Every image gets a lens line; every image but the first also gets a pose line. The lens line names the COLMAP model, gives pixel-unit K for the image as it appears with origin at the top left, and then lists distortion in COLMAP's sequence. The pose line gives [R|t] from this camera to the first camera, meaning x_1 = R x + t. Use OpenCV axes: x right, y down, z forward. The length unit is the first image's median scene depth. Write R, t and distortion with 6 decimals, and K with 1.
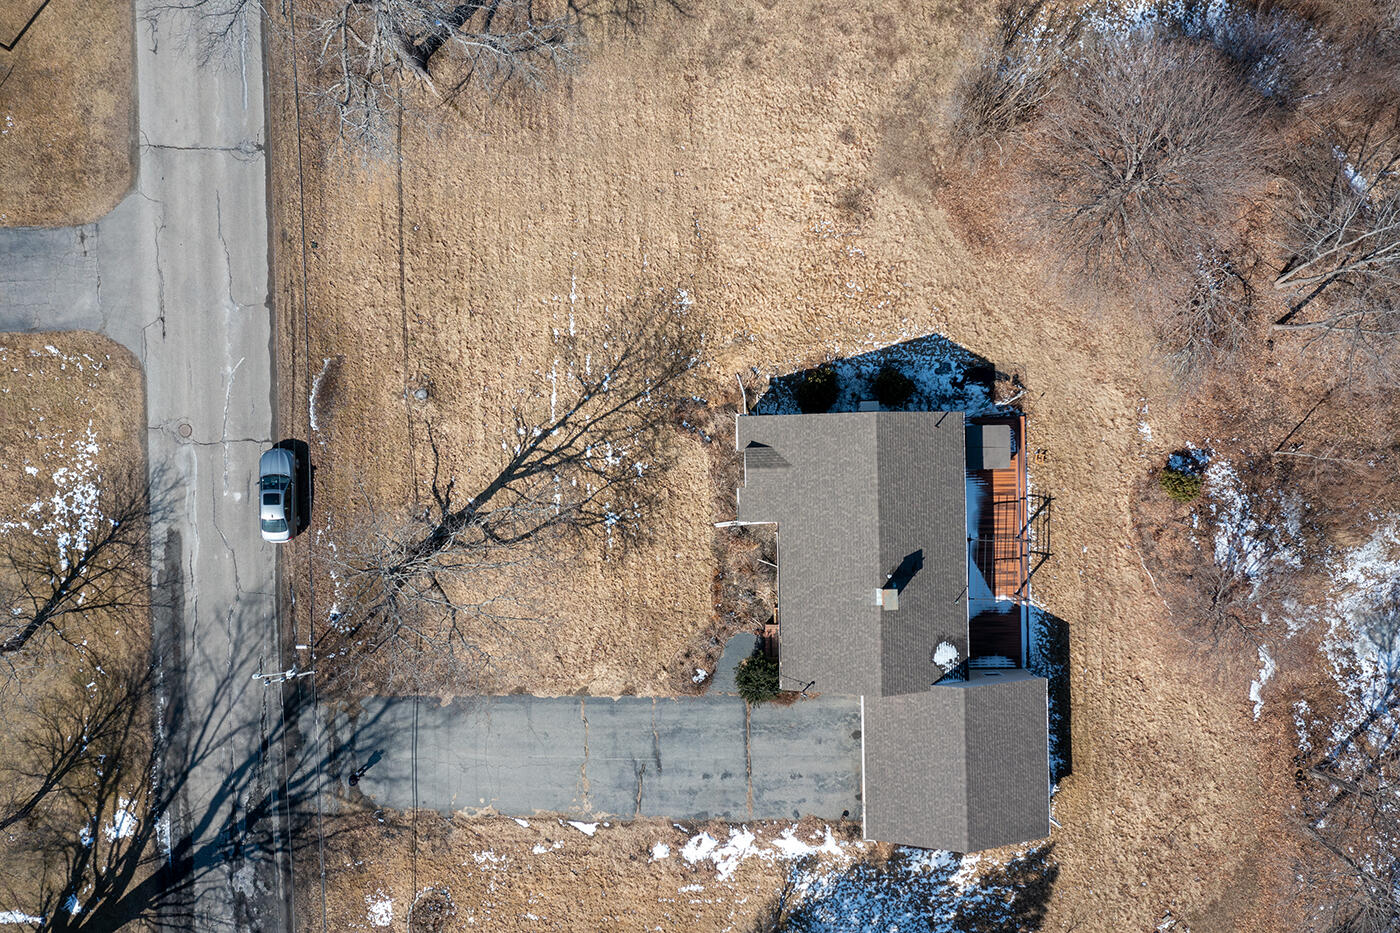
lens RADIAL K [[1108.6, 0, 699.1], [0, 1108.6, 446.8], [0, 0, 1]] dist [-0.008004, 0.011361]
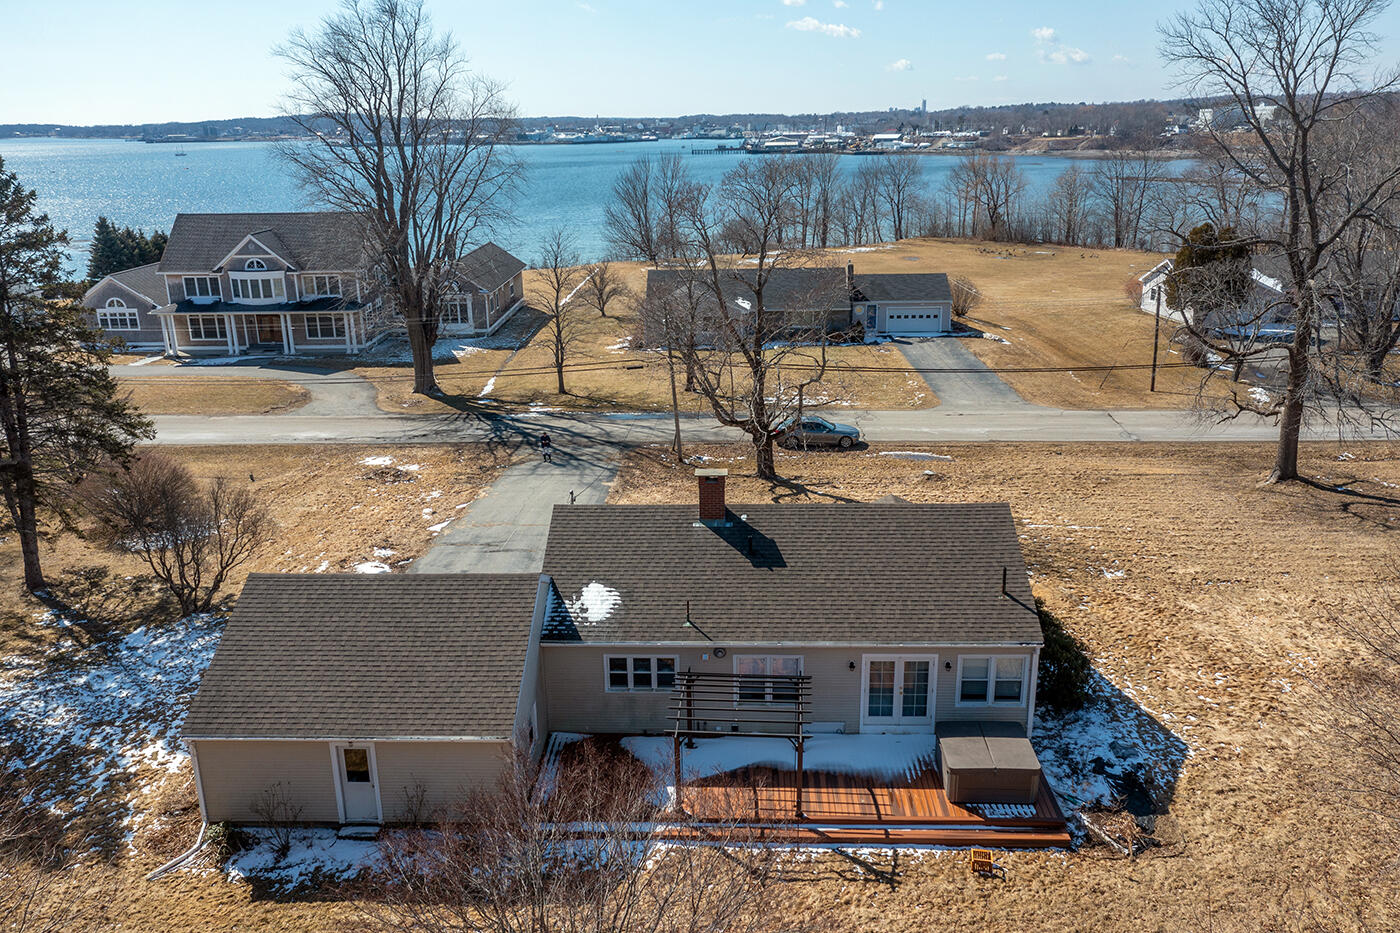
lens RADIAL K [[1108.6, 0, 699.1], [0, 1108.6, 446.8], [0, 0, 1]] dist [-0.008004, 0.011361]
pose [[-0.053696, 0.292780, -0.954671, 0.664176], [-0.998214, 0.009314, 0.059001, 0.092711], [0.026166, 0.956134, 0.291757, 0.689799]]
